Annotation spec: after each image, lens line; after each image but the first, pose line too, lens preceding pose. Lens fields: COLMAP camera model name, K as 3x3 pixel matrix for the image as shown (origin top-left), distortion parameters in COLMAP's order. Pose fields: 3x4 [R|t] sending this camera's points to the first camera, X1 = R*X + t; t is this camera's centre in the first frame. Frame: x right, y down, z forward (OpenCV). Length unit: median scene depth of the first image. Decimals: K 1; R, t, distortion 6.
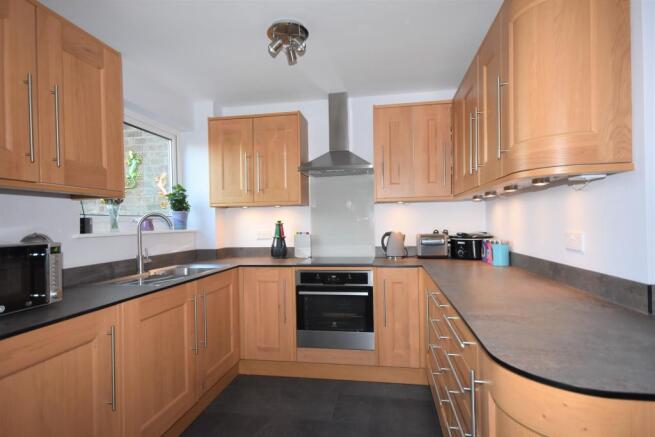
lens RADIAL K [[344.9, 0, 327.9], [0, 344.9, 228.5], [0, 0, 1]] dist [0.000530, 0.000080]
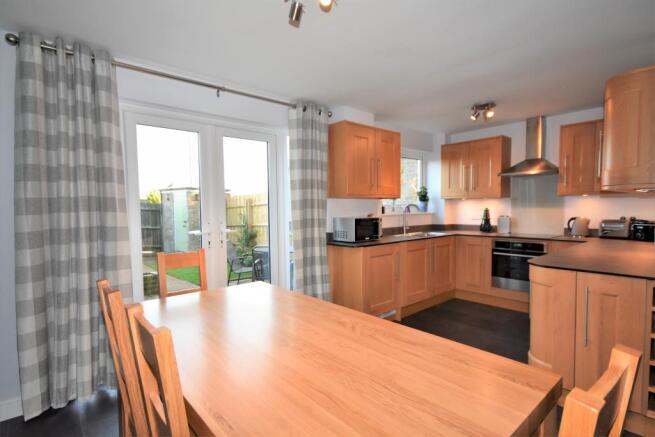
lens RADIAL K [[324.8, 0, 327.5], [0, 324.8, 218.5], [0, 0, 1]] dist [0.000588, 0.000070]
pose [[0.771752, 0.031093, -0.635163, 0.240850], [-0.013939, 0.999391, 0.031987, -0.011731], [0.635771, -0.015832, 0.771715, -0.577930]]
